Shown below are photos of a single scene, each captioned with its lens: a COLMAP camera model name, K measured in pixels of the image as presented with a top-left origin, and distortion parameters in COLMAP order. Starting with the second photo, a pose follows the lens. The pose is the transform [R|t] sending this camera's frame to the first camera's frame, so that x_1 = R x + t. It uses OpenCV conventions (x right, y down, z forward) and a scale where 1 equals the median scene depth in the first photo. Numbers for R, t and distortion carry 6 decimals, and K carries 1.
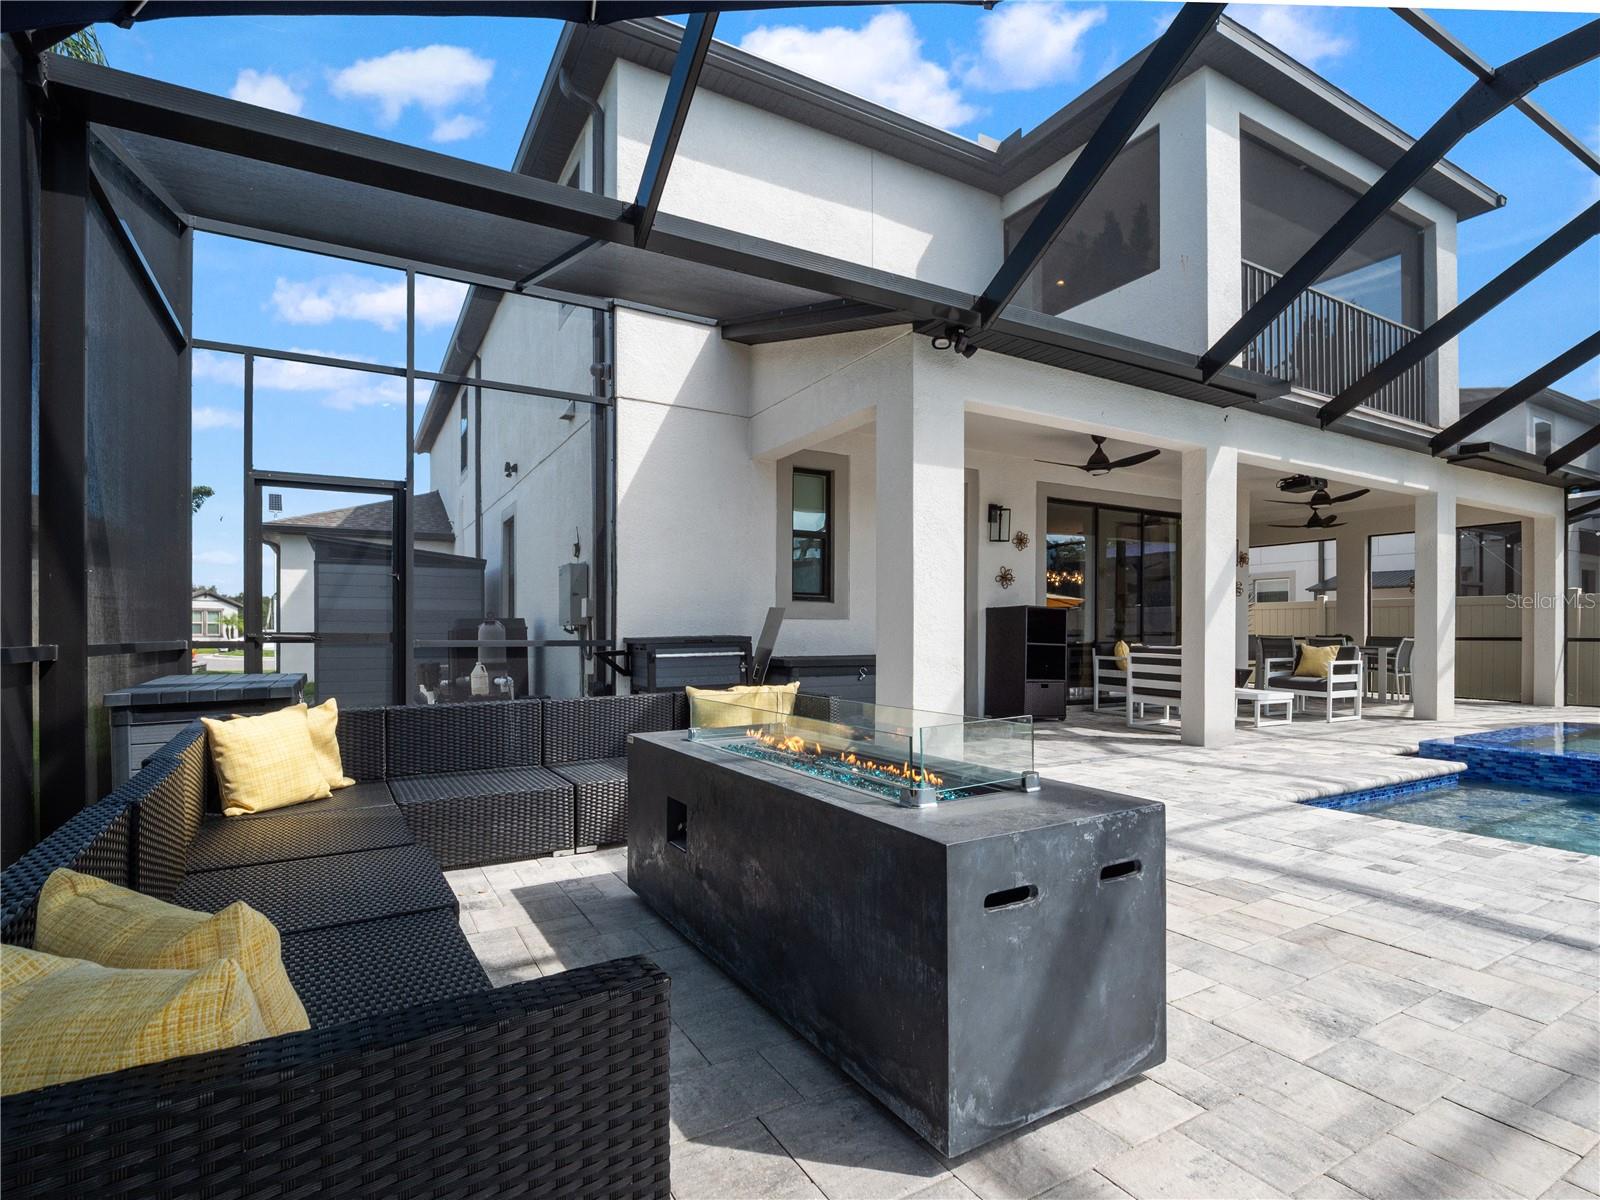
lens RADIAL K [[805.2, 0, 805.2], [0, 805.2, 634.2], [0, 0, 1]] dist [-0.022899, 0.000379]
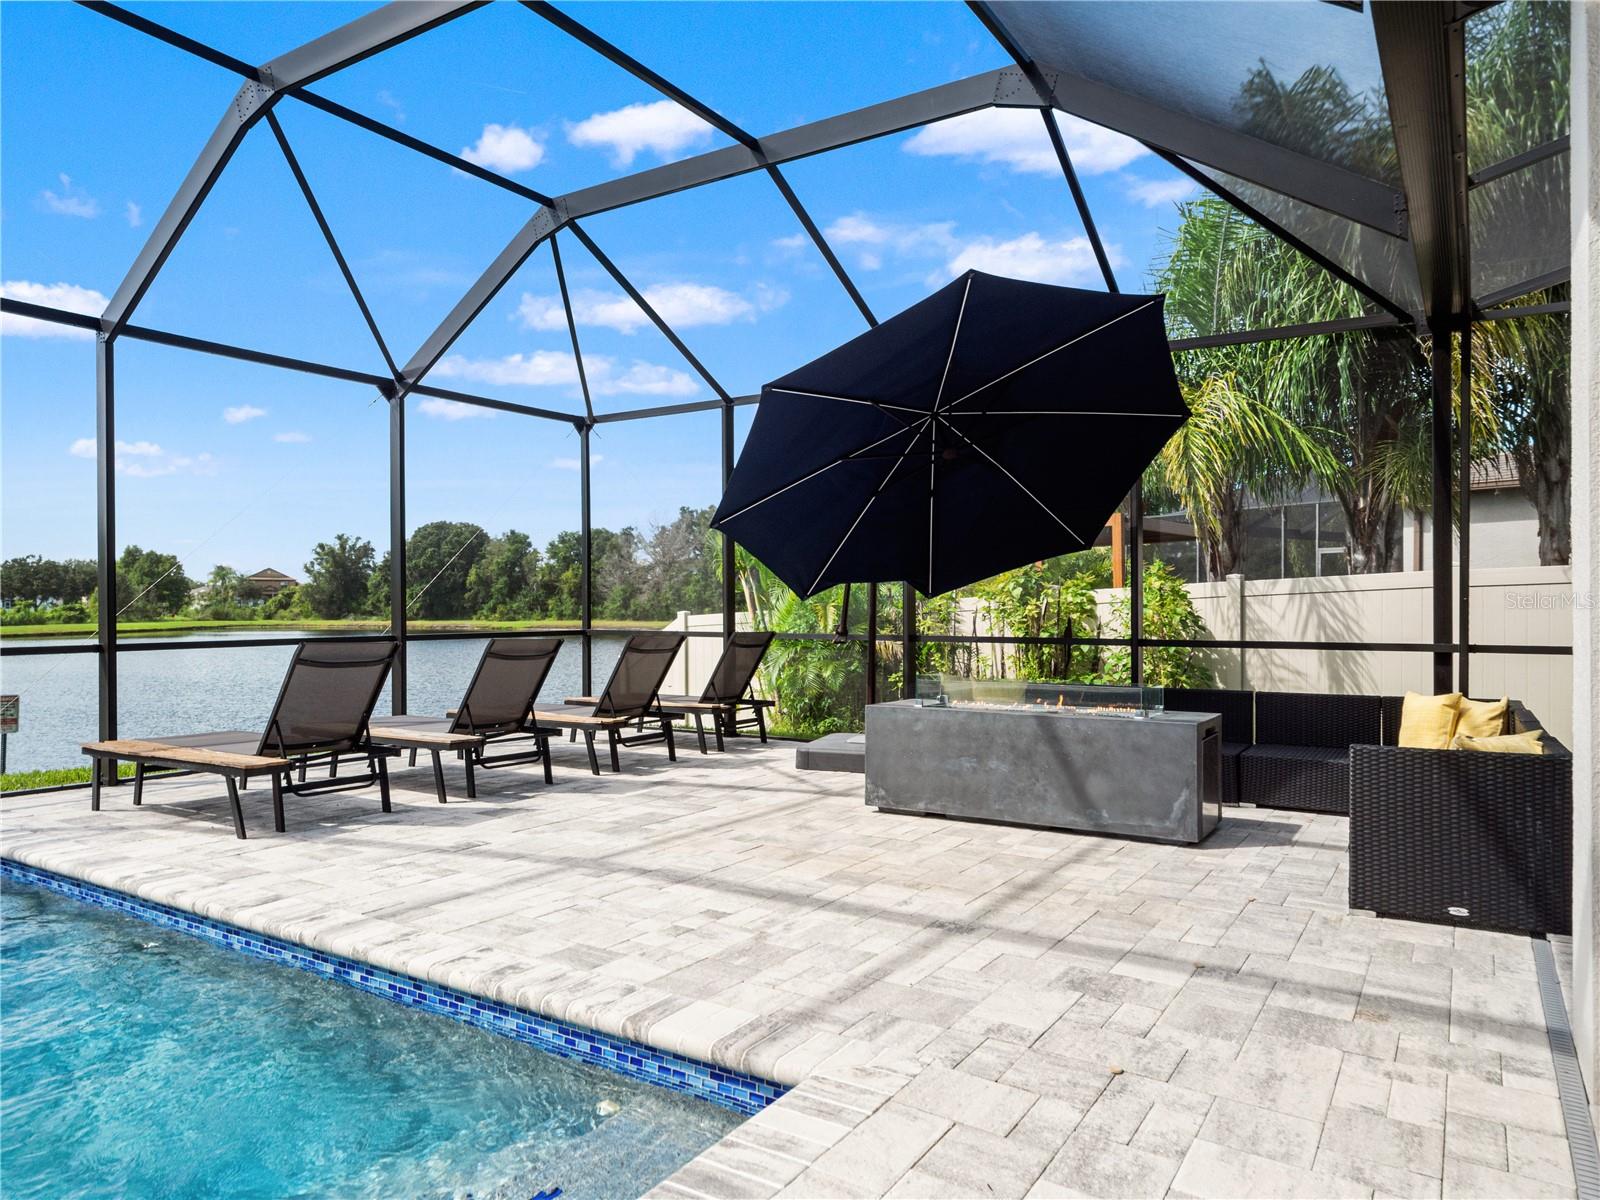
lens RADIAL K [[1033.5, 0, 800.0], [0, 1033.5, 600.0], [0, 0, 1]] dist [0.000783, 0.000711]
pose [[-0.882724, -0.002558, -0.469886, 0.488426], [0.001786, 0.999960, -0.008801, -0.025705], [0.469889, -0.008608, -0.882683, 0.856574]]
